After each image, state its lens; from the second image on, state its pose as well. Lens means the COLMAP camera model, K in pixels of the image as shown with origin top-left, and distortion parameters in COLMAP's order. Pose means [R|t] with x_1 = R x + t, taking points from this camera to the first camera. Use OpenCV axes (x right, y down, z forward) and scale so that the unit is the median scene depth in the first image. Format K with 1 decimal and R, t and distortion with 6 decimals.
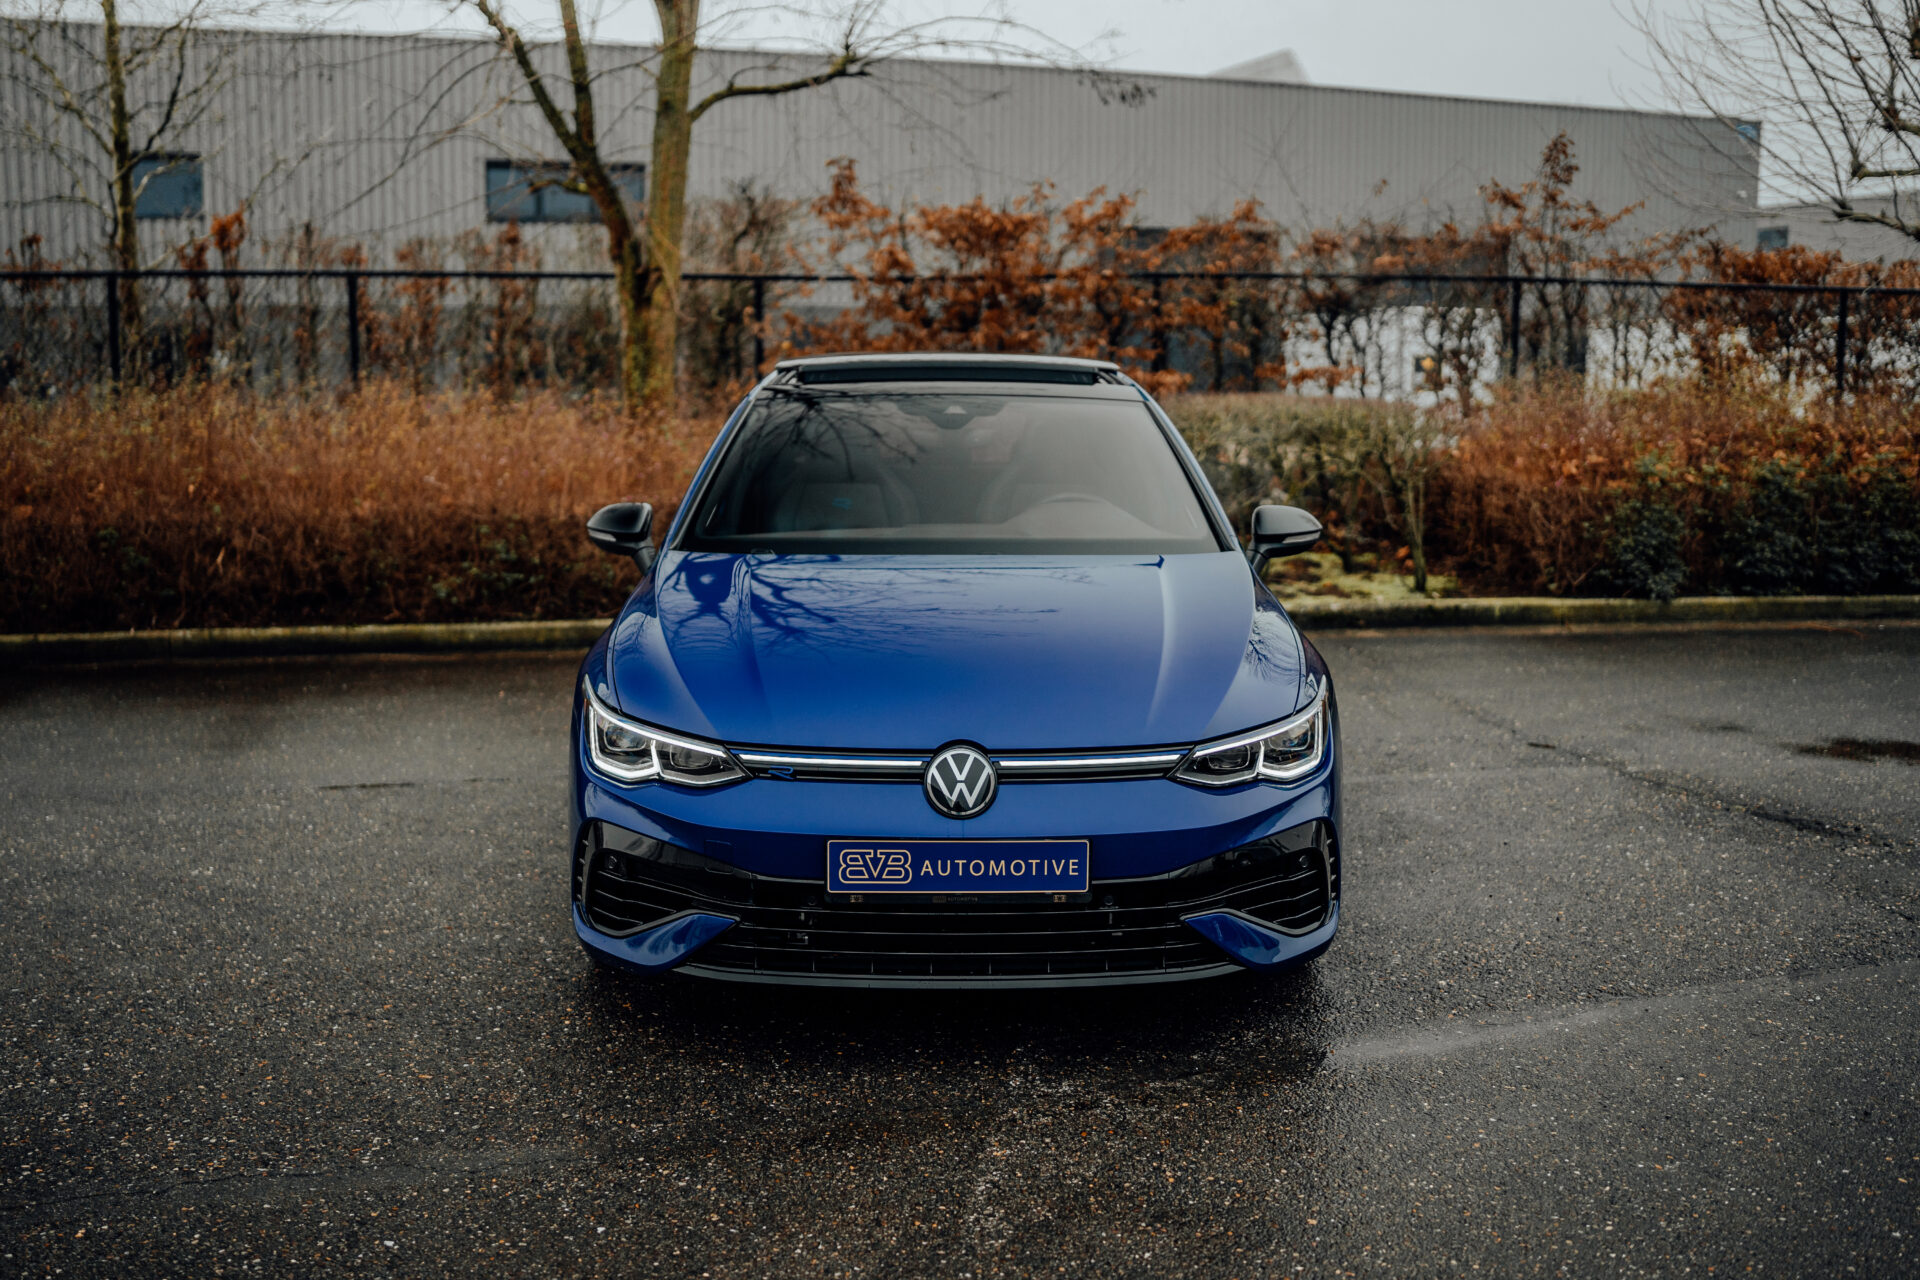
lens RADIAL K [[1796.0, 0, 957.6], [0, 1796.0, 631.2], [0, 0, 1]] dist [-0.191494, 0.226600]
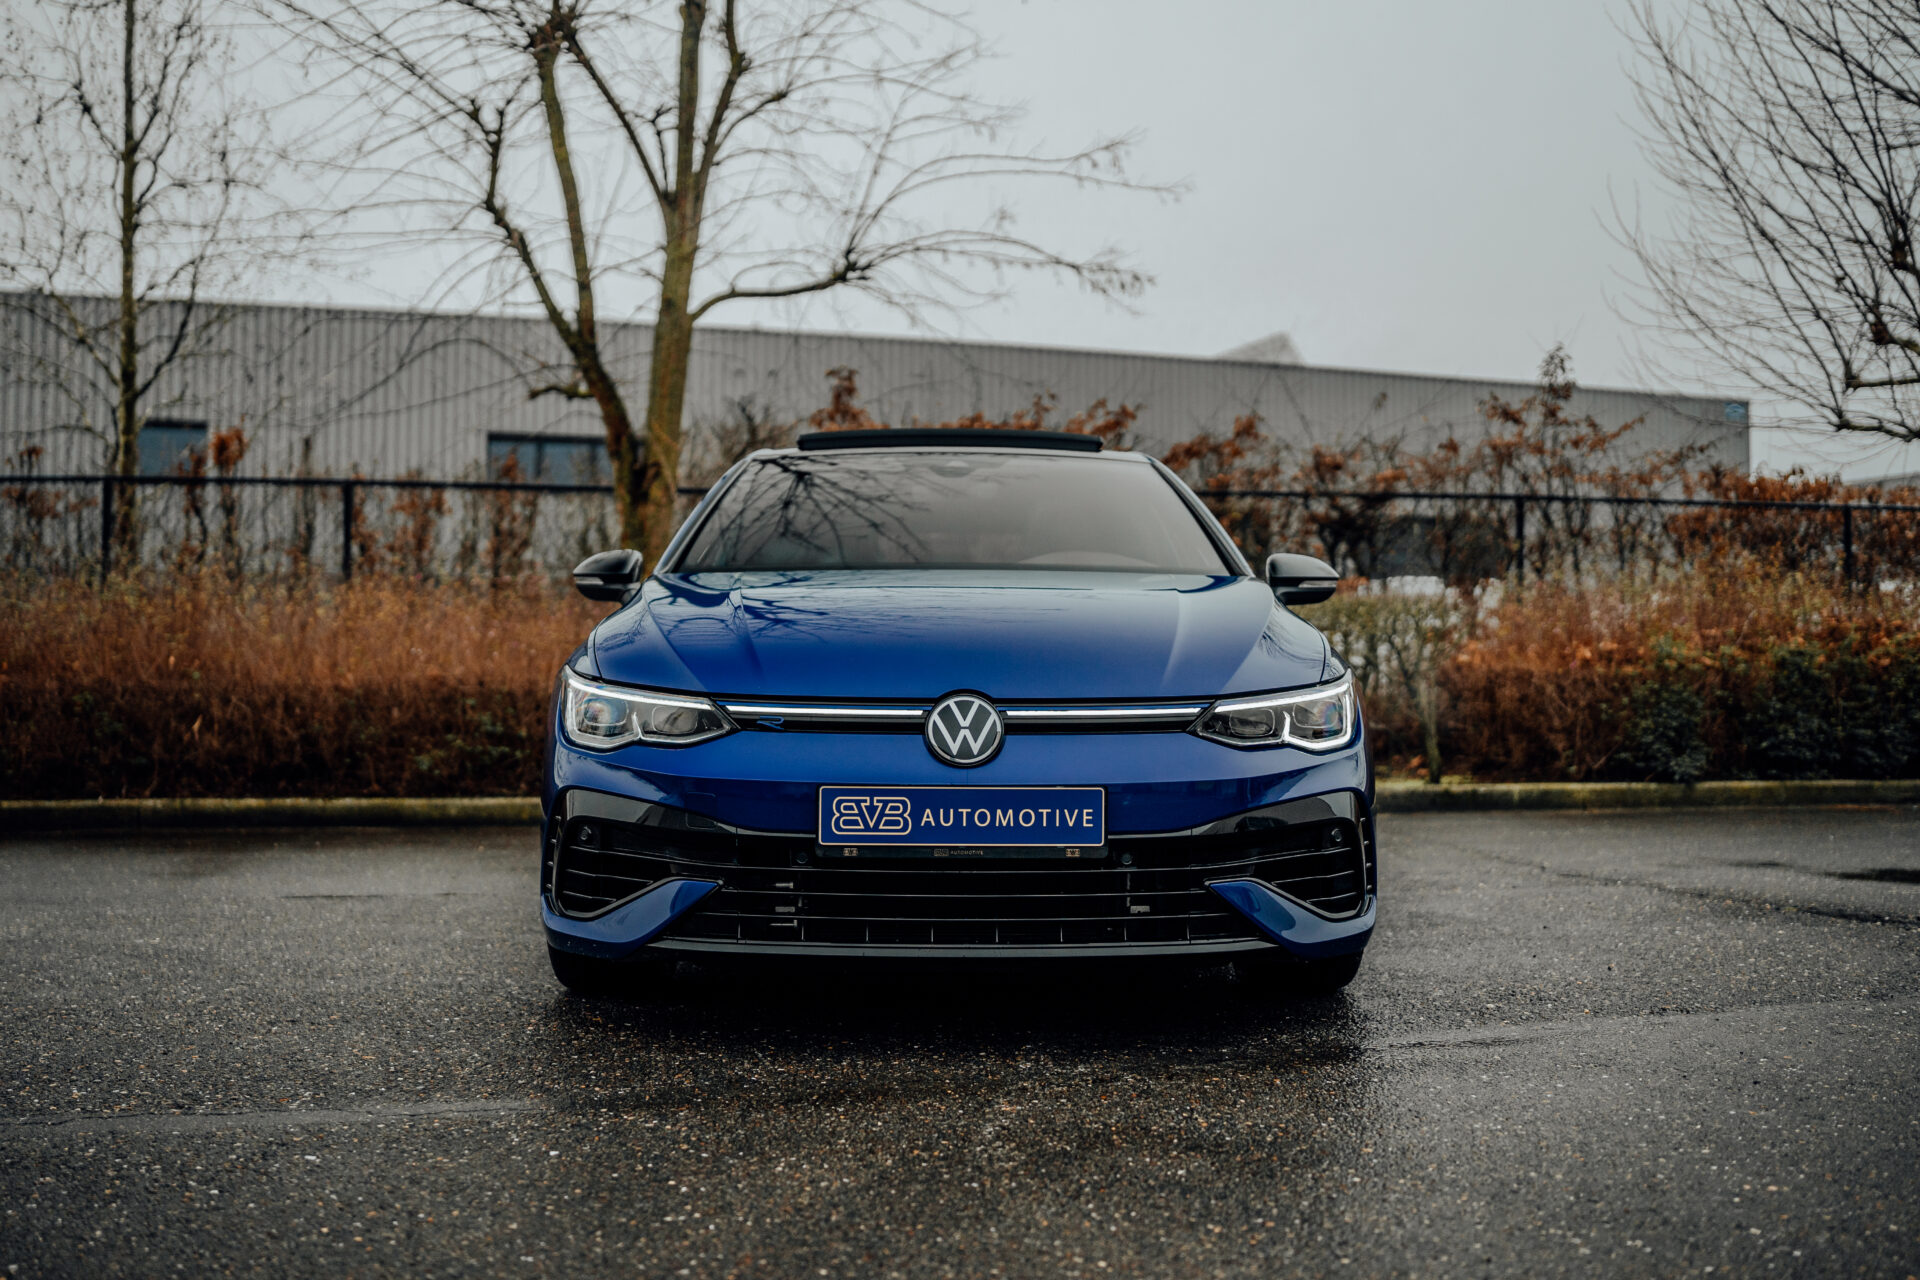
lens RADIAL K [[1816.1, 0, 960.0], [0, 1816.1, 640.0], [0, 0, 1]] dist [-0.190342, 0.223999]
pose [[0.999998, 0.000339, 0.001948, -0.000853], [-0.000009, 0.985971, -0.166916, 0.067021], [-0.001978, 0.166916, 0.985969, 0.023678]]
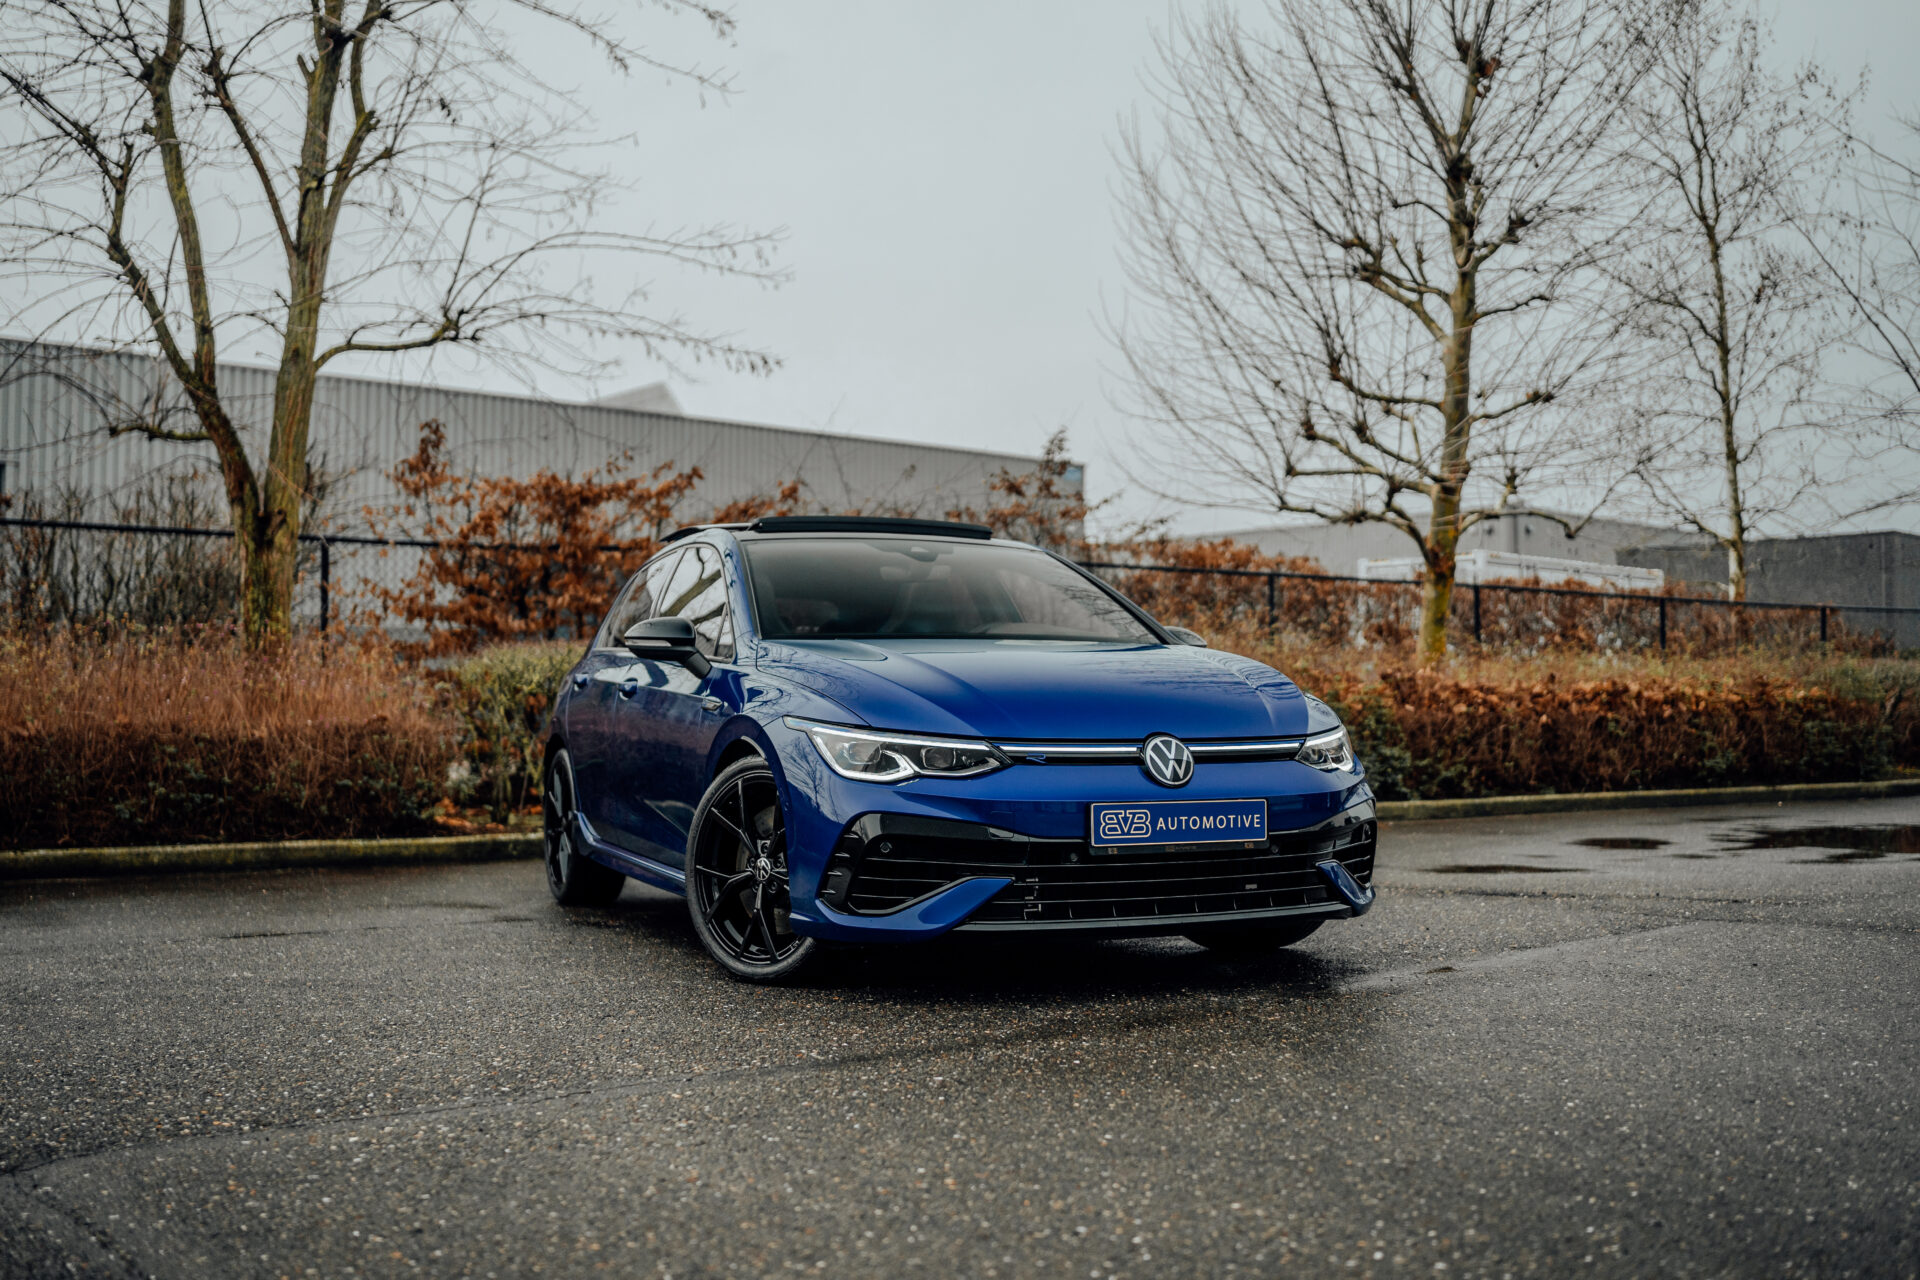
lens RADIAL K [[1843.5, 0, 947.5], [0, 1843.5, 640.7], [0, 0, 1]] dist [-0.180567, 0.195450]
pose [[0.926718, 0.011421, 0.375583, -0.221806], [0.059998, 0.982217, -0.177906, 0.077409], [-0.370936, 0.187403, 0.909553, -0.055441]]
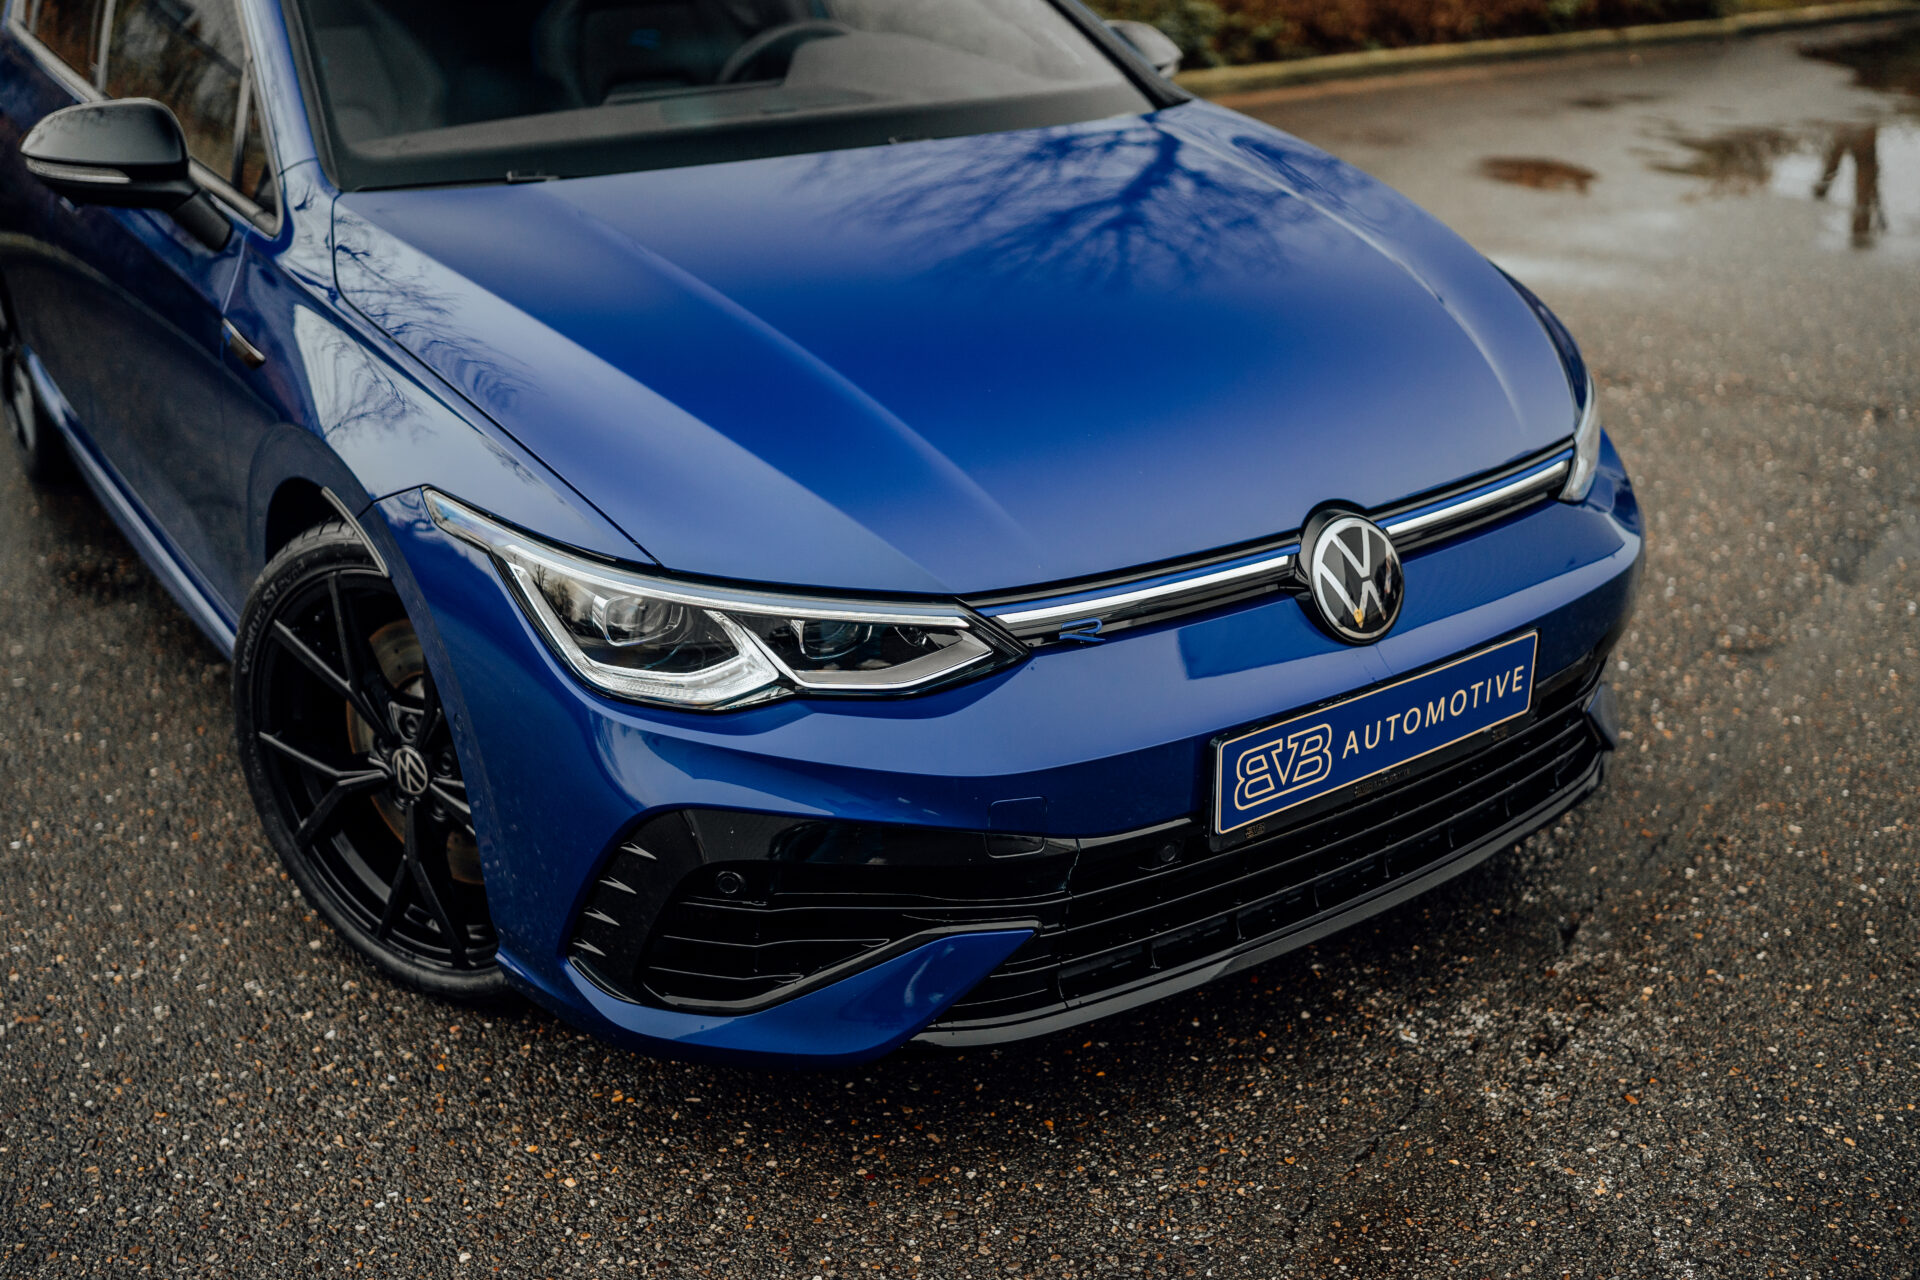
lens RADIAL K [[1911.7, 0, 984.5], [0, 1911.7, 642.1], [0, 0, 1]] dist [-0.186727, 0.262159]
pose [[0.825355, -0.227485, 0.516759, -0.139685], [0.085204, 0.954943, 0.284296, -0.026073], [-0.558149, -0.190615, 0.807549, 0.200089]]
